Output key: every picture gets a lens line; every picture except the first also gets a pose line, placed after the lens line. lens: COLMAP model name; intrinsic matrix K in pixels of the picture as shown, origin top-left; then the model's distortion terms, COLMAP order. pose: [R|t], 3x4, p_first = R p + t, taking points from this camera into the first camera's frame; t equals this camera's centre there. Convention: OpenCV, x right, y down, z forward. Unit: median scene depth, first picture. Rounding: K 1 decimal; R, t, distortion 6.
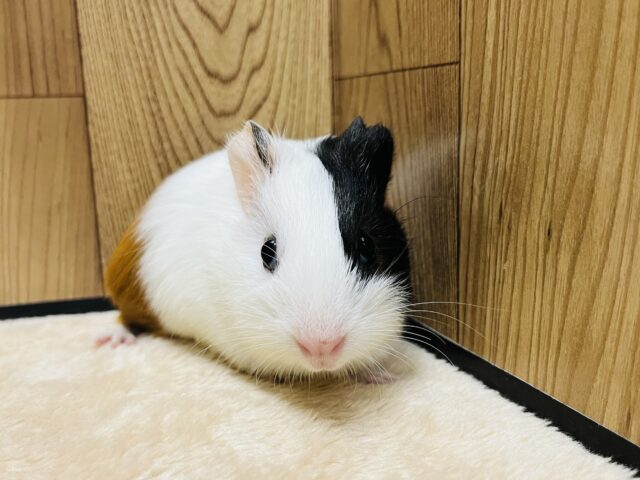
lens RADIAL K [[617.9, 0, 316.5], [0, 617.9, 234.5], [0, 0, 1]] dist [0.007899, 0.000000]
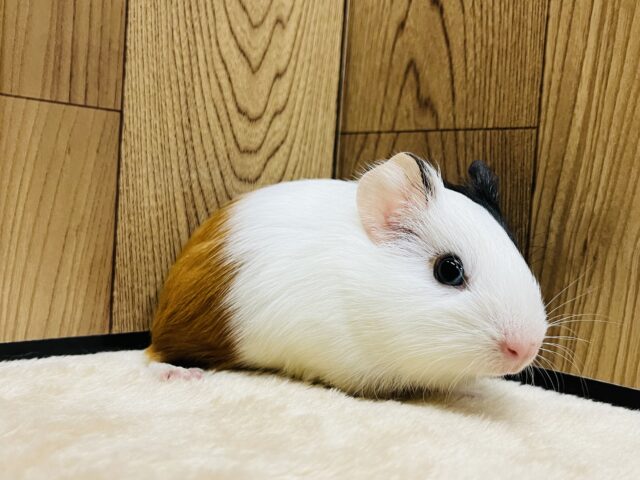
lens RADIAL K [[617.9, 0, 320.8], [0, 617.9, 242.3], [0, 0, 1]] dist [0.007899, 0.000000]
pose [[0.905916, 0.063157, 0.418721, -0.481909], [-0.013403, 0.992596, -0.120718, 0.076976], [-0.423245, 0.103748, 0.900055, 0.062712]]
